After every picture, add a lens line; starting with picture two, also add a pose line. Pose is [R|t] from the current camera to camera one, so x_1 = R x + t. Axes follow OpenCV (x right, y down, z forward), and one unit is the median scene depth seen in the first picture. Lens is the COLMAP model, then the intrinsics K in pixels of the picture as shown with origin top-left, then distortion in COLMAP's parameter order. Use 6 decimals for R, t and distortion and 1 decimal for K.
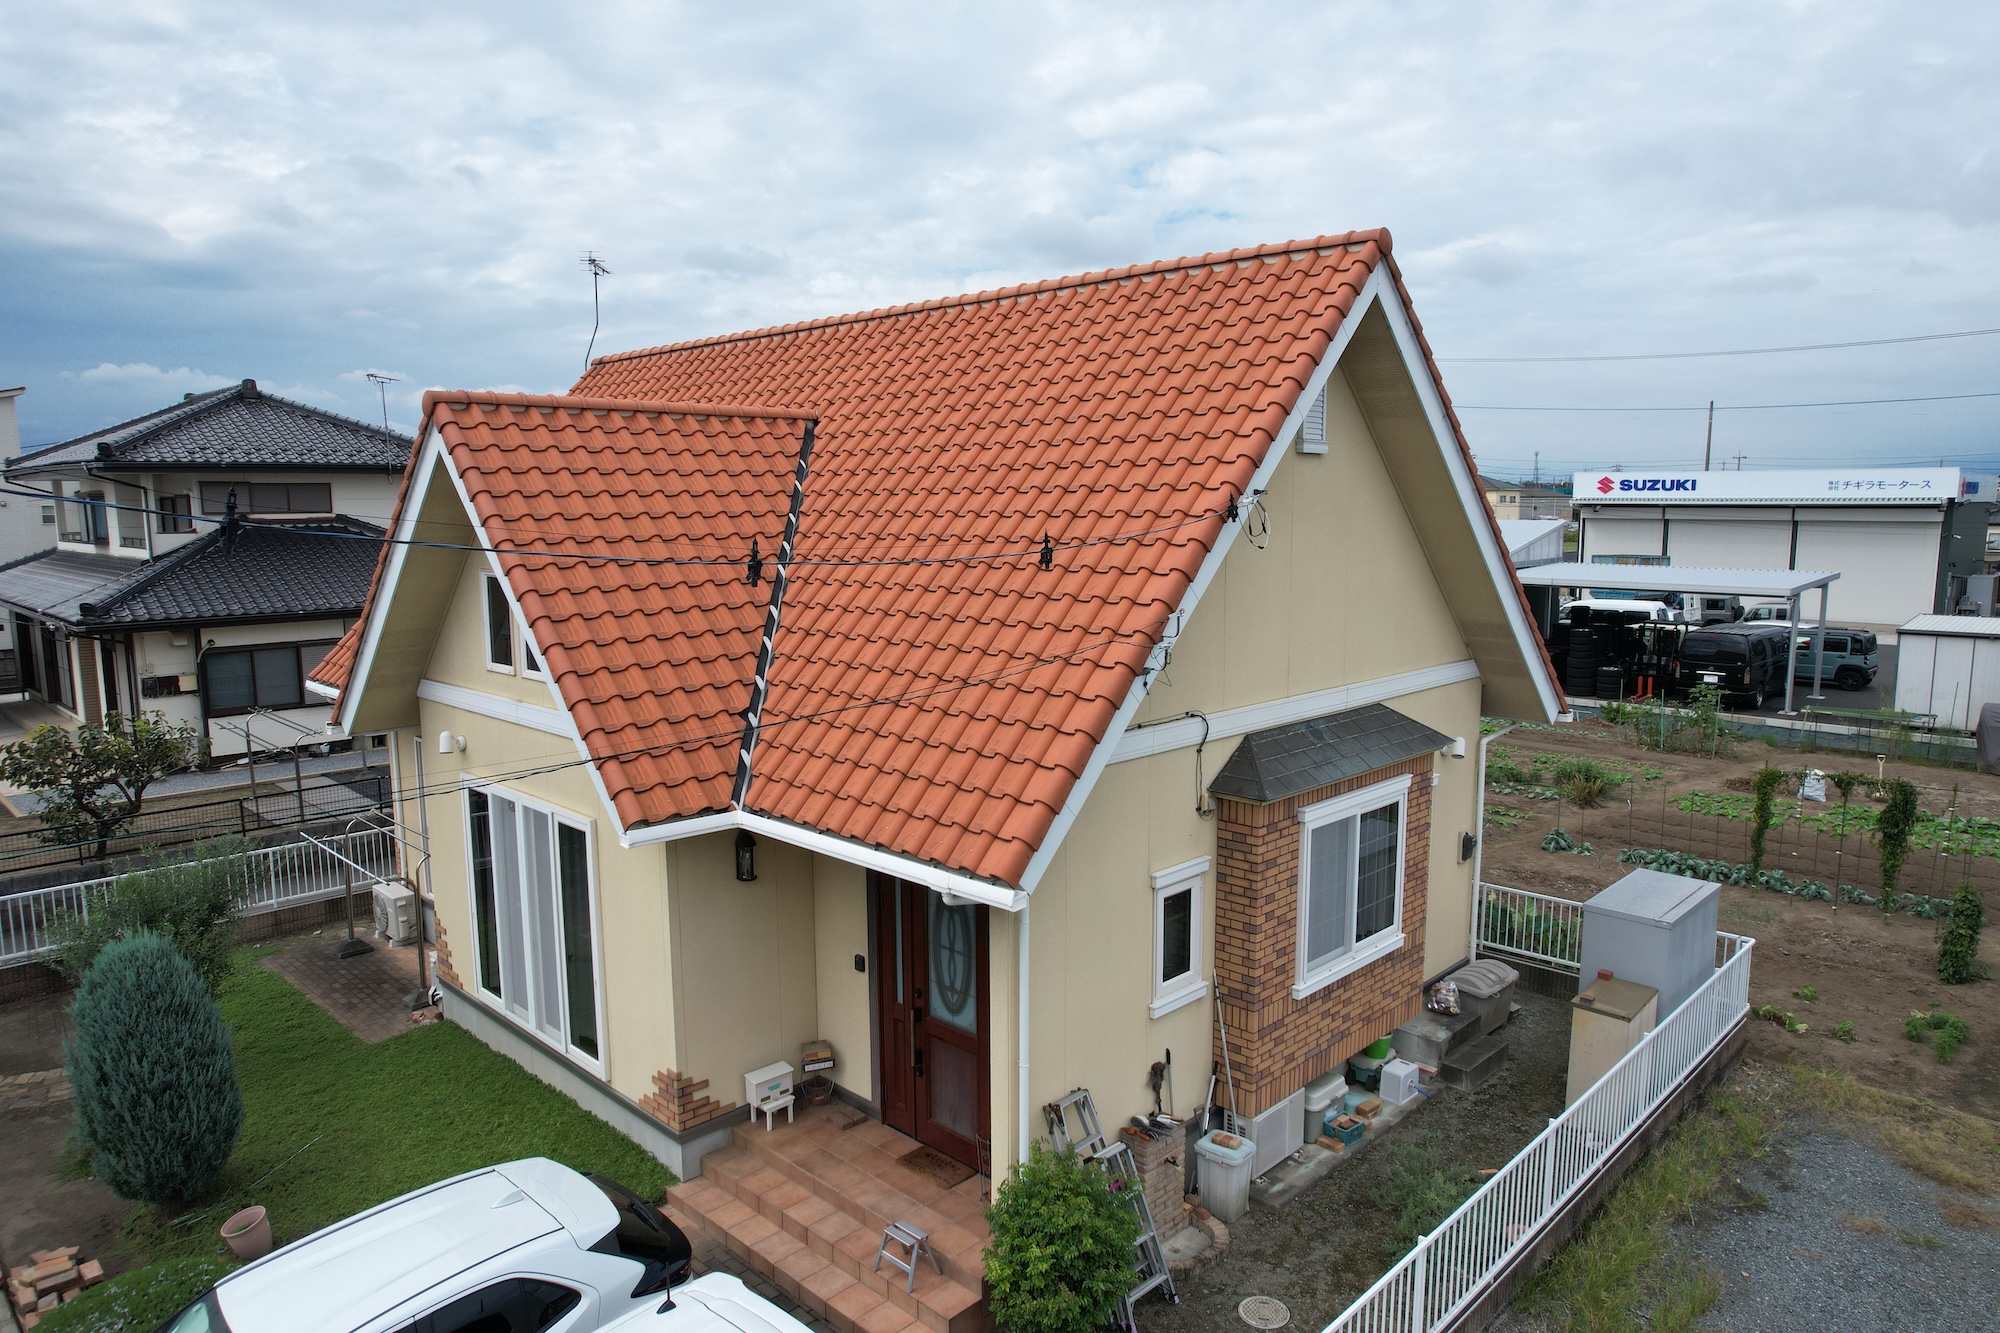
lens RADIAL K [[1263.5, 0, 1020.4], [0, 1263.5, 672.8], [0, 0, 1]] dist [-0.009338, 0.002950]
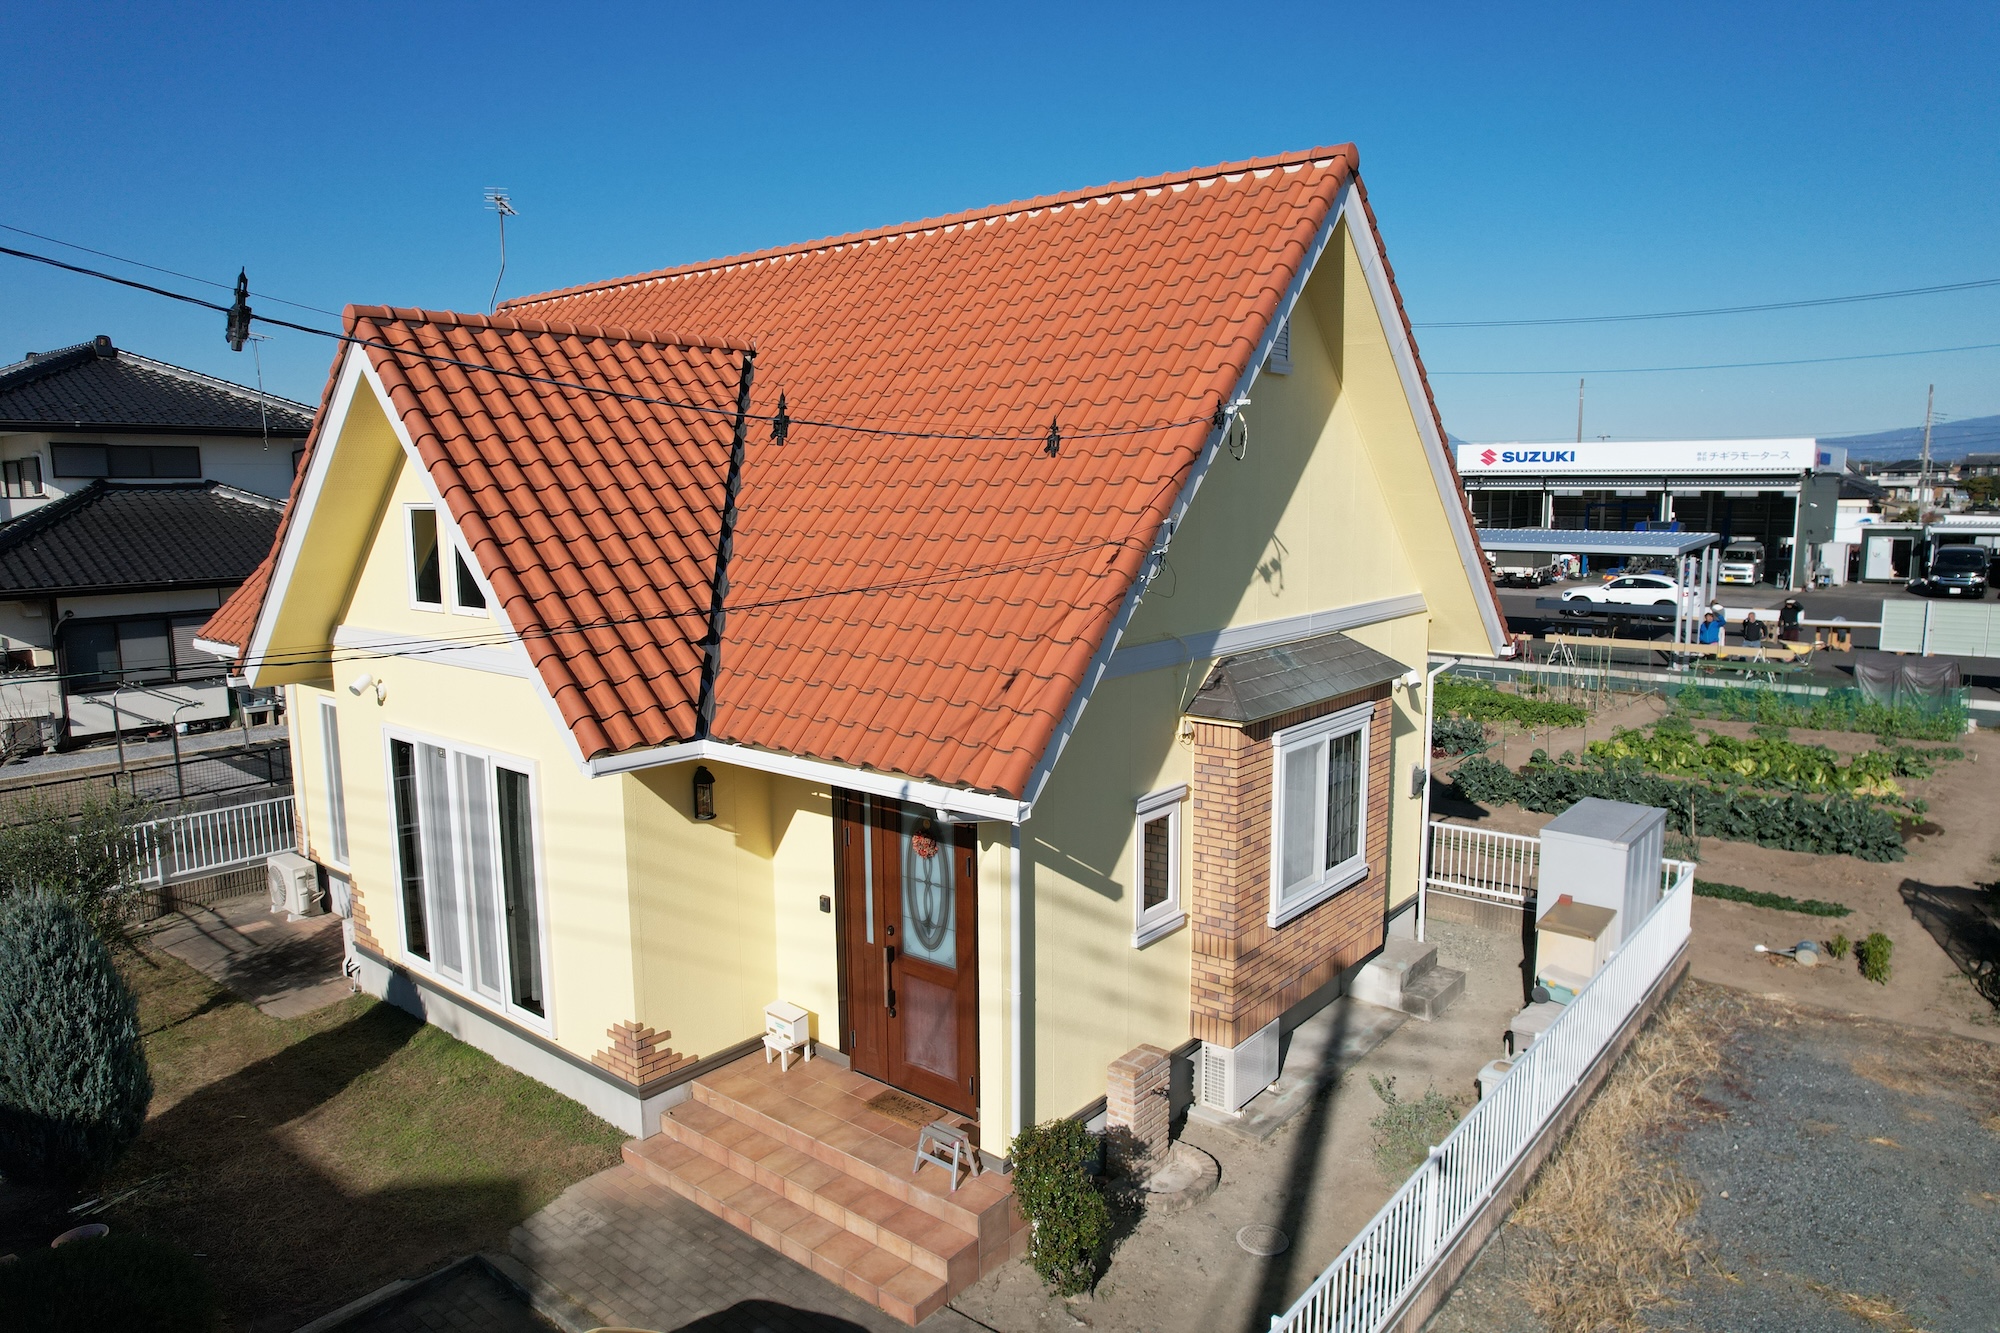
lens RADIAL K [[1263.5, 0, 986.0], [0, 1263.5, 667.5], [0, 0, 1]] dist [-0.009338, 0.002950]
pose [[0.996588, -0.016166, 0.080941, -0.078533], [0.016652, 0.999847, -0.005338, 0.056421], [-0.080842, 0.006668, 0.996705, 0.033589]]
